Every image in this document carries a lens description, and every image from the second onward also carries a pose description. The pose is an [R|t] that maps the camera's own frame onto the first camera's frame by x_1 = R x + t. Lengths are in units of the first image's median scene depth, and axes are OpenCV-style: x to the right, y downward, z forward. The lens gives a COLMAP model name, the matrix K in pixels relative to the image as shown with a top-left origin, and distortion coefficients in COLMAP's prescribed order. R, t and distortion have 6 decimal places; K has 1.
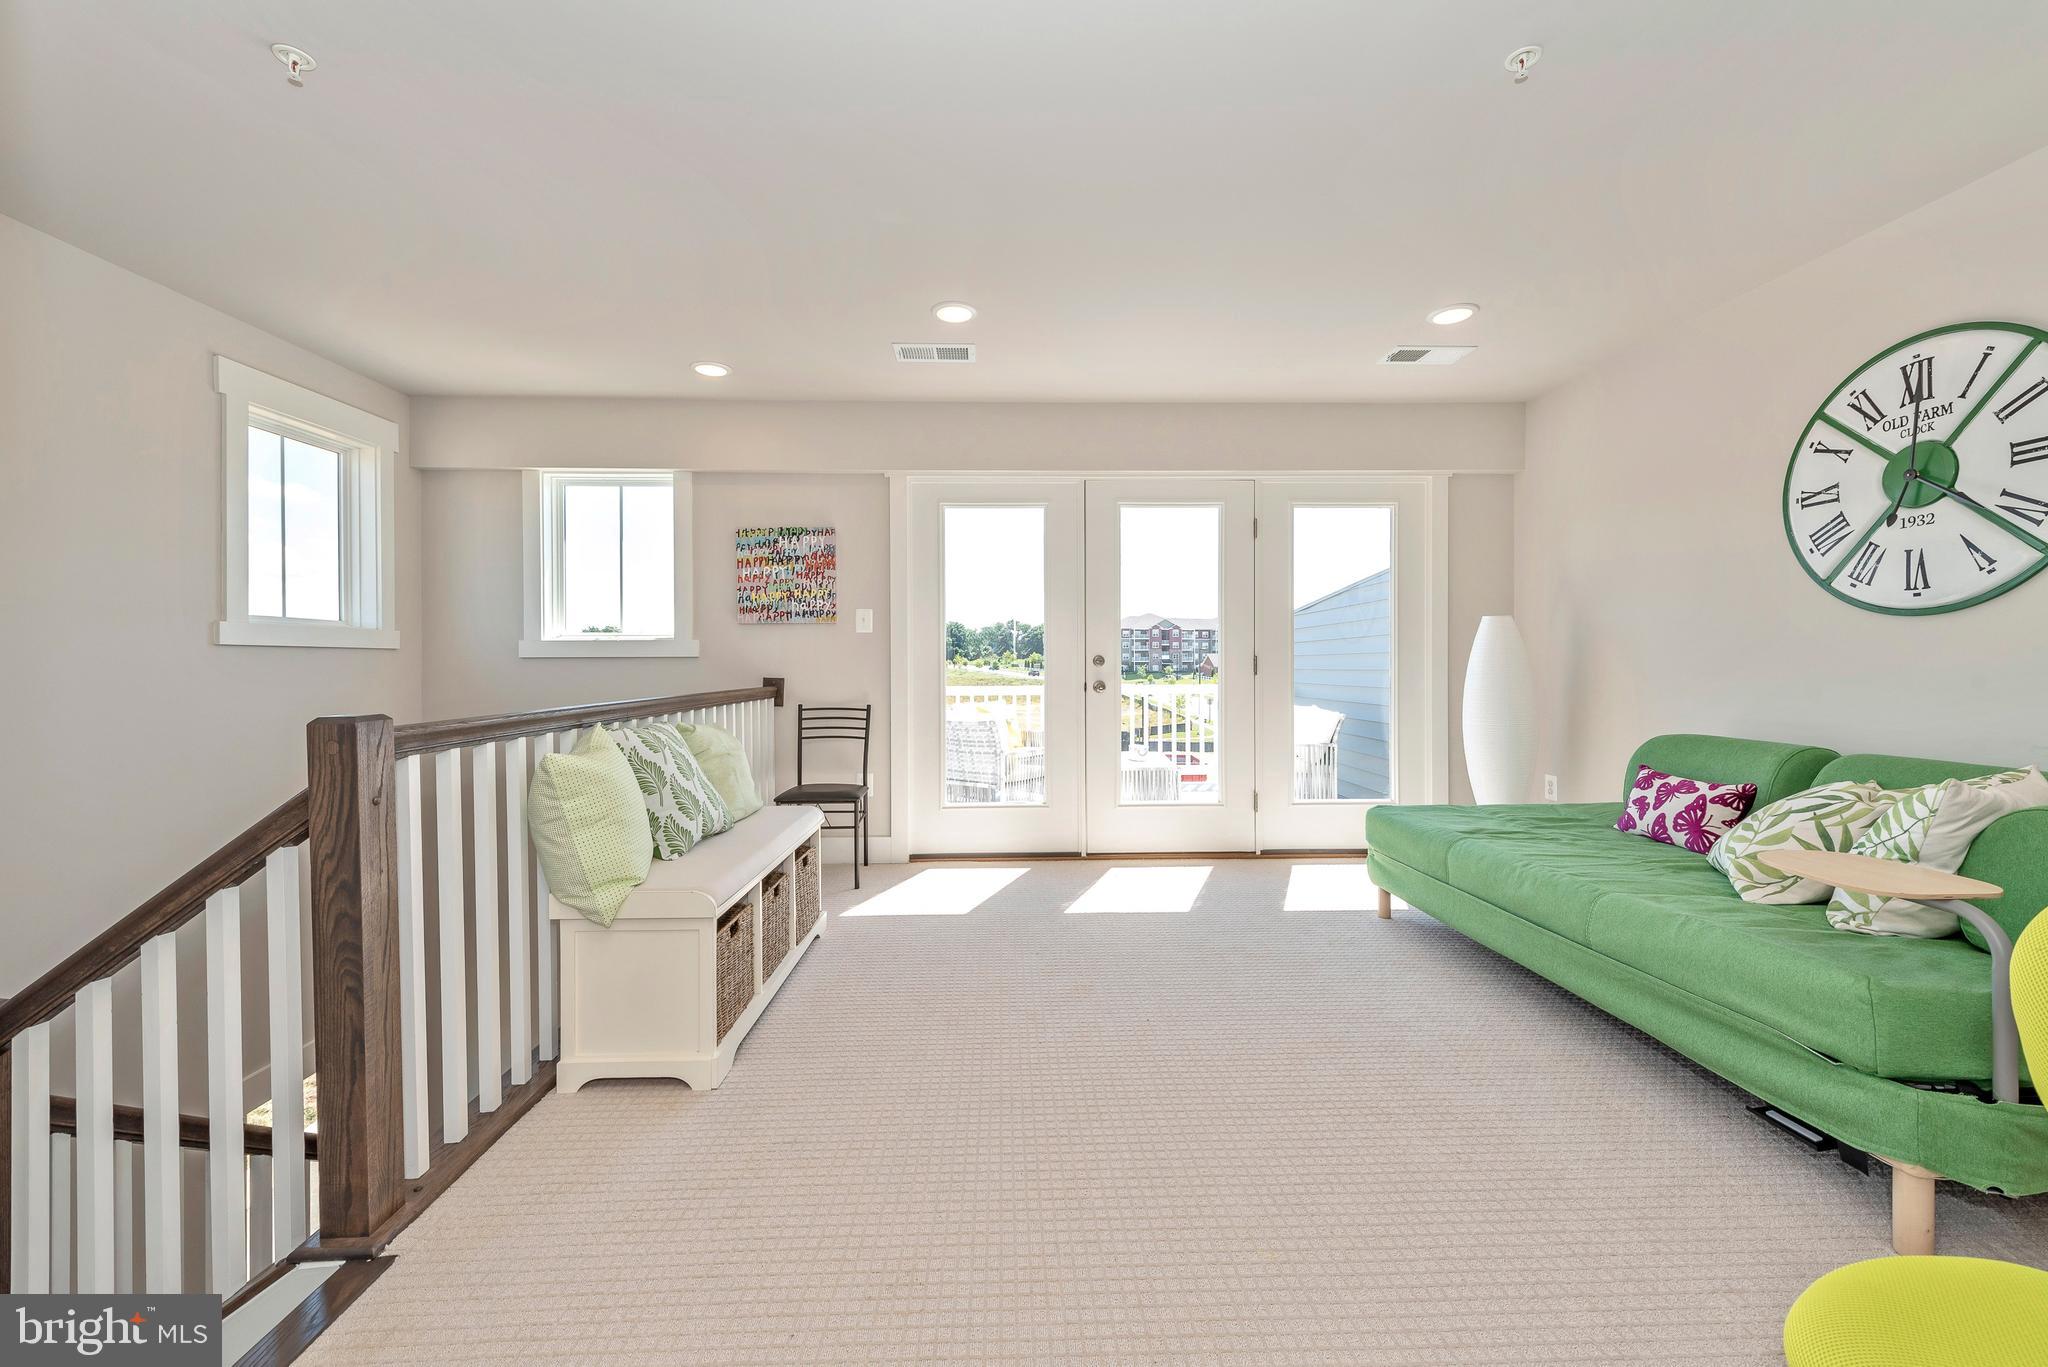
lens RADIAL K [[805.6, 0, 1031.4], [0, 805.6, 675.9], [0, 0, 1]] dist [0.018341, -0.006786]
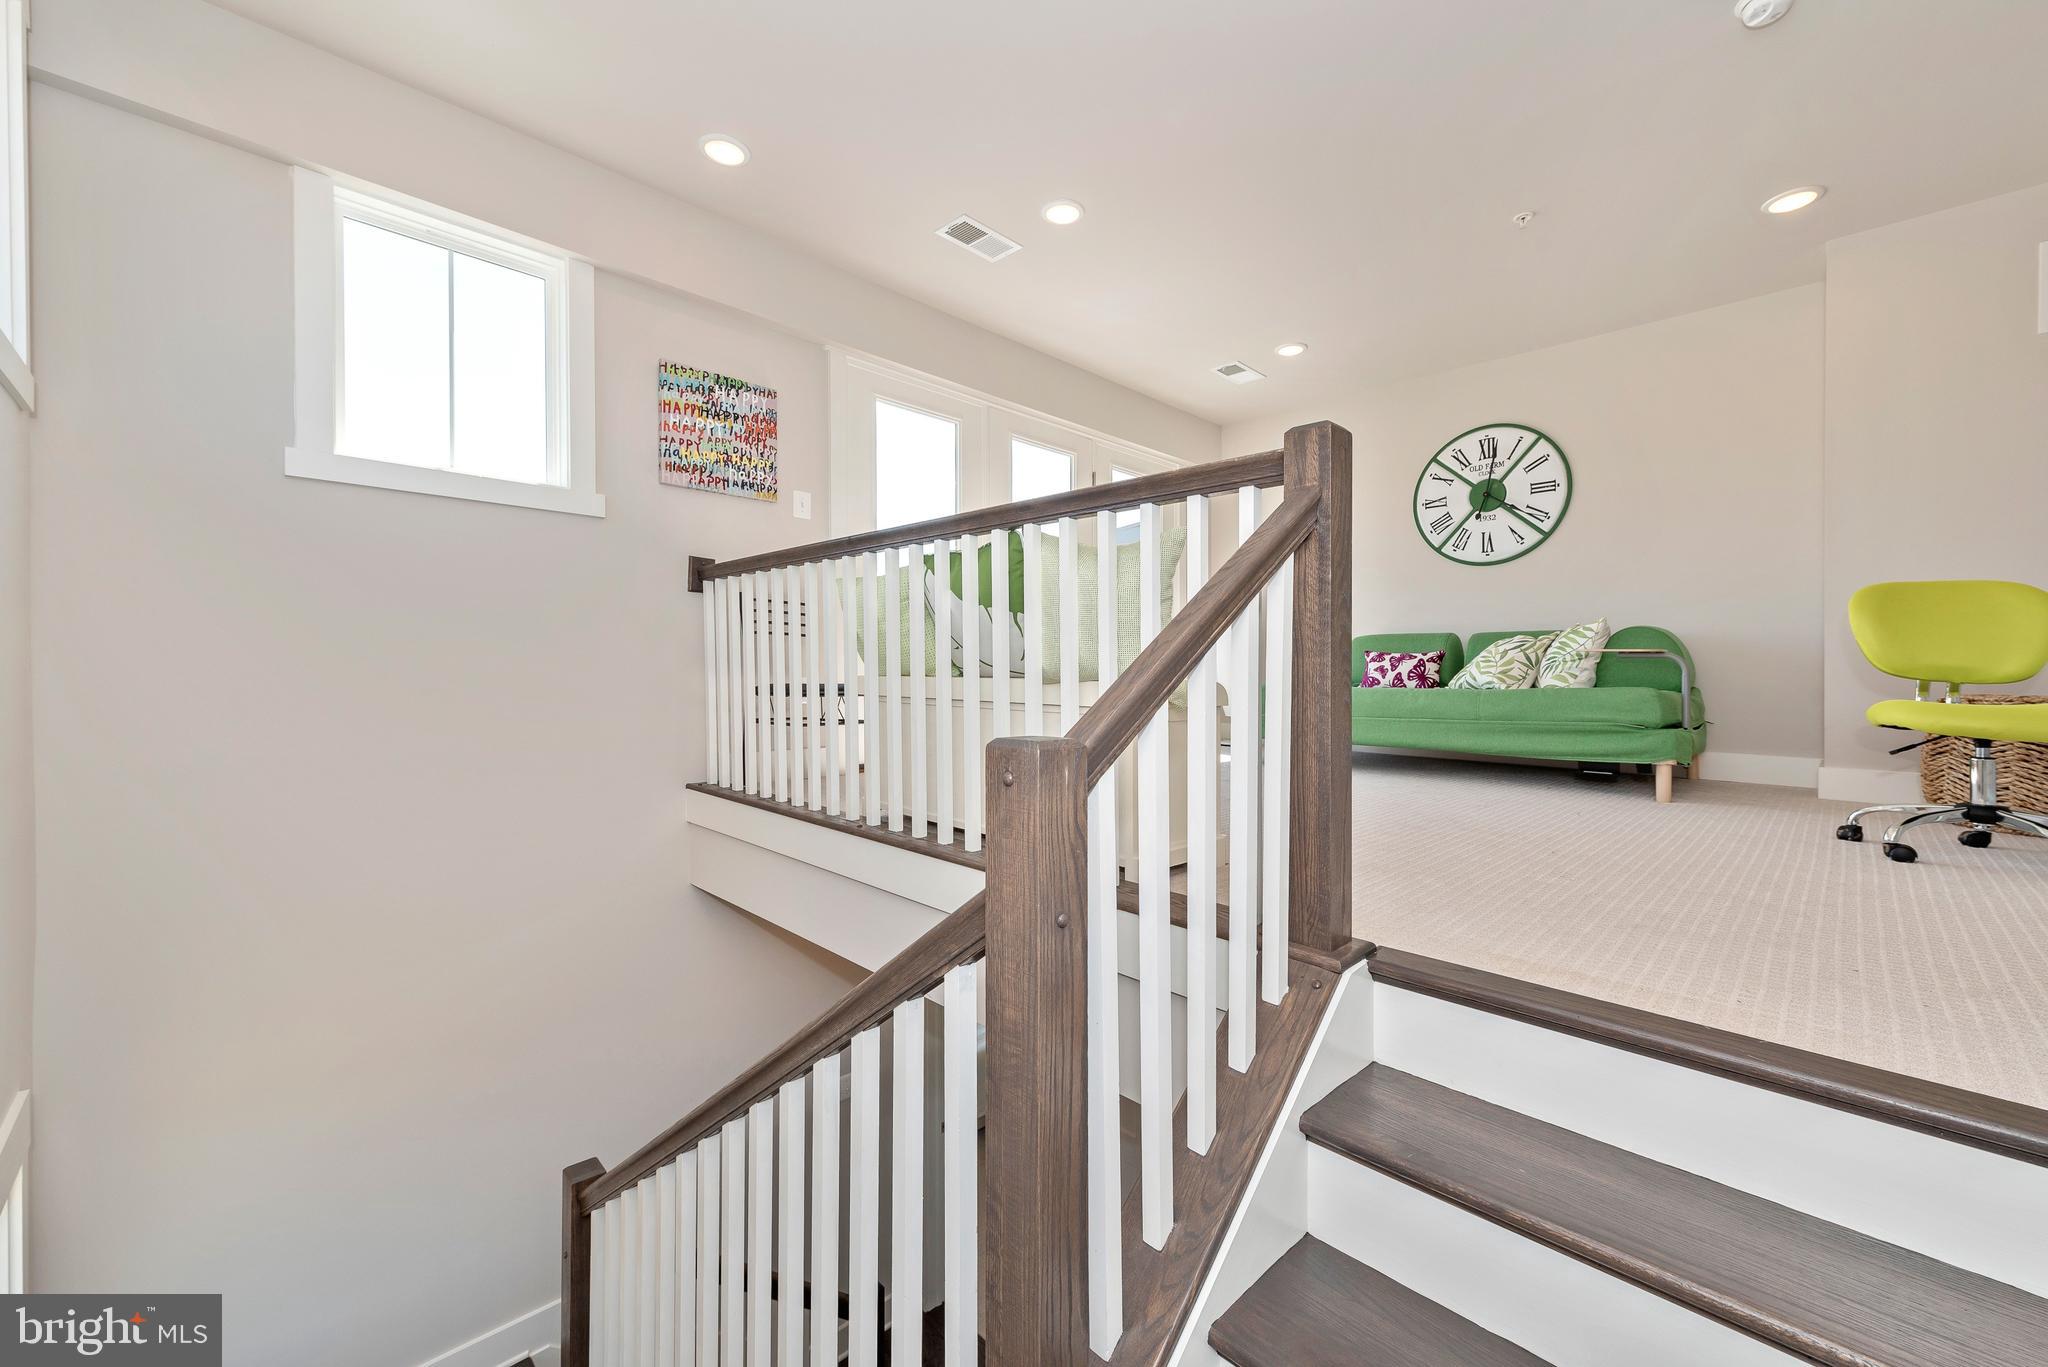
lens RADIAL K [[805.6, 0, 1031.4], [0, 805.6, 675.9], [0, 0, 1]] dist [0.018341, -0.006786]
pose [[0.730070, 0.009111, 0.683312, -0.954024], [-0.003398, 0.999947, -0.009703, 0.193438], [-0.683364, 0.004762, 0.730062, 0.276264]]
